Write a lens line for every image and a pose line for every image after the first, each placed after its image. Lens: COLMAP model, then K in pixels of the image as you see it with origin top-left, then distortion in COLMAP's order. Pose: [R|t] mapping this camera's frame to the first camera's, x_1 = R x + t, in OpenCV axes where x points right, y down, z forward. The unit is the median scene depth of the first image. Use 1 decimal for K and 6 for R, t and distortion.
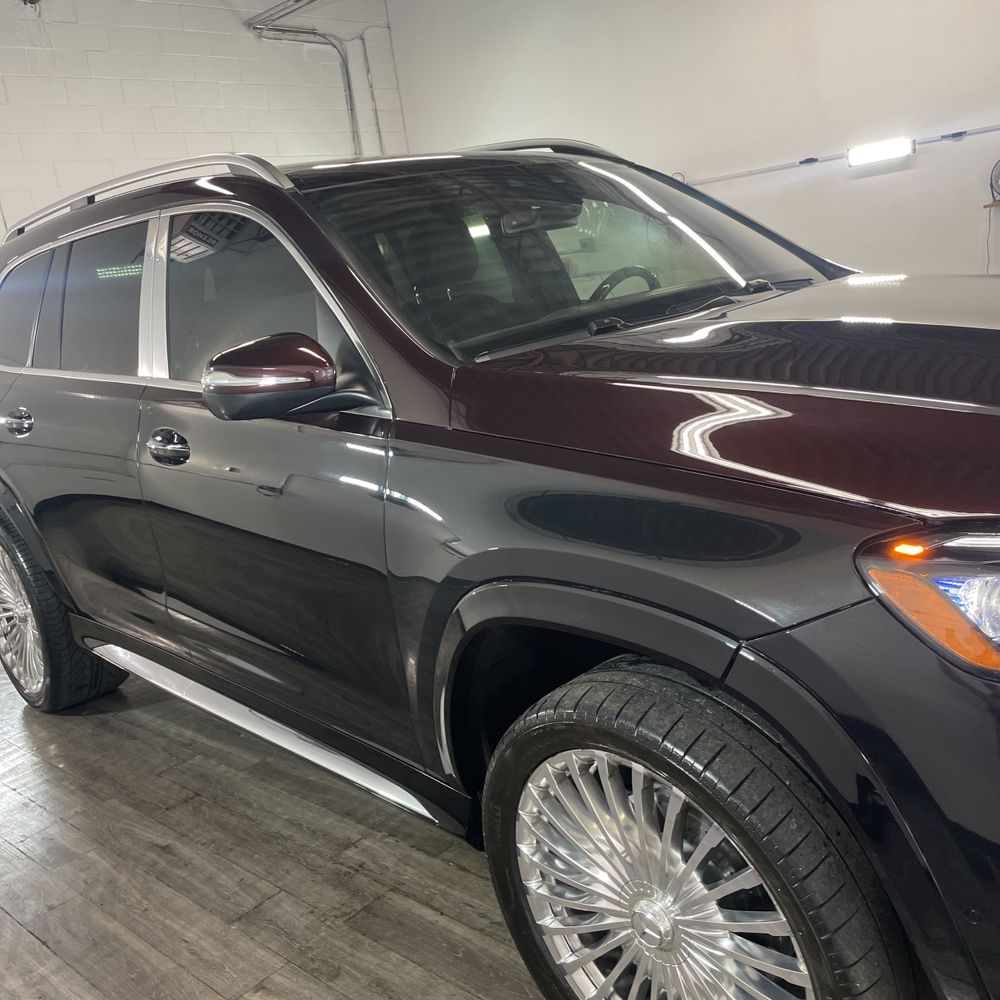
lens RADIAL K [[1031.2, 0, 500.0], [0, 1031.2, 498.3], [0, 0, 1]] dist [0.002610, 0.000000]
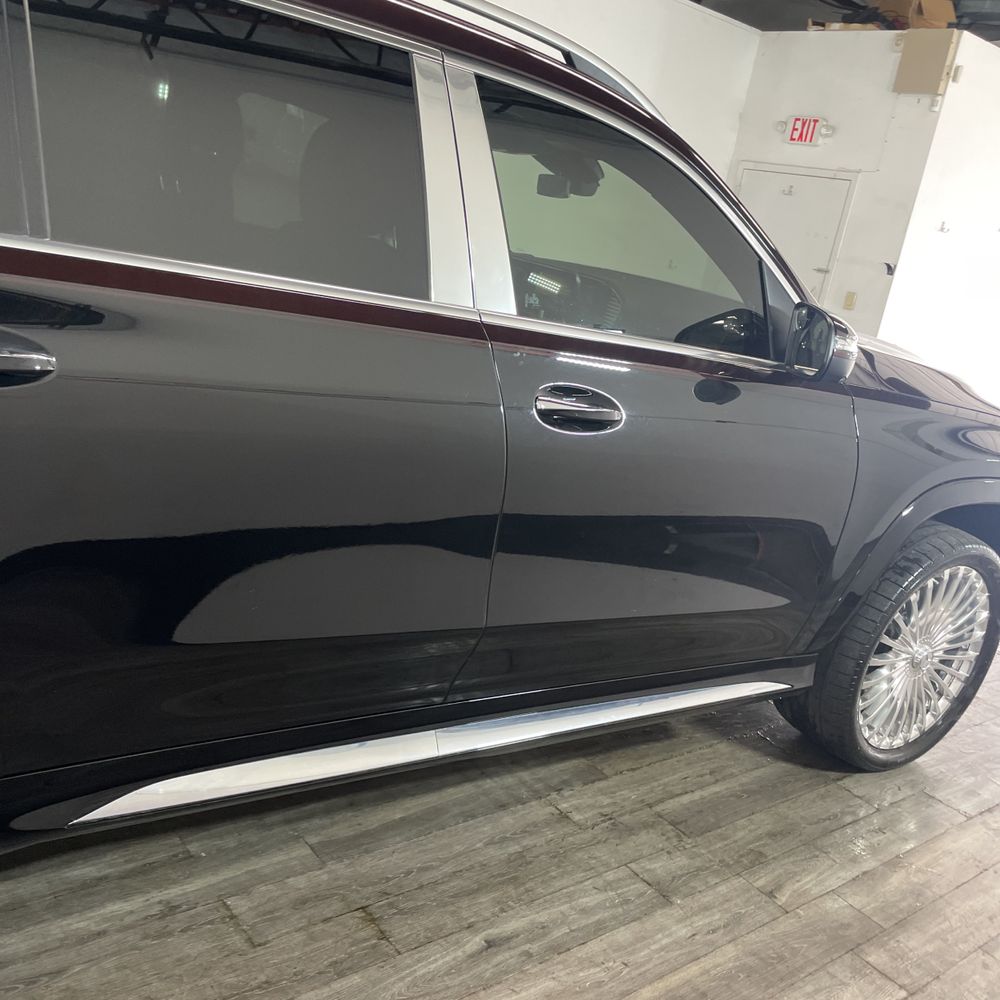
lens RADIAL K [[1031.2, 0, 499.0], [0, 1031.2, 500.6], [0, 0, 1]] dist [0.002610, 0.000000]
pose [[0.132579, -0.122667, 0.983553, -1.114053], [0.057088, 0.991610, 0.115977, -0.073115], [-0.989527, 0.040773, 0.138470, 0.957285]]
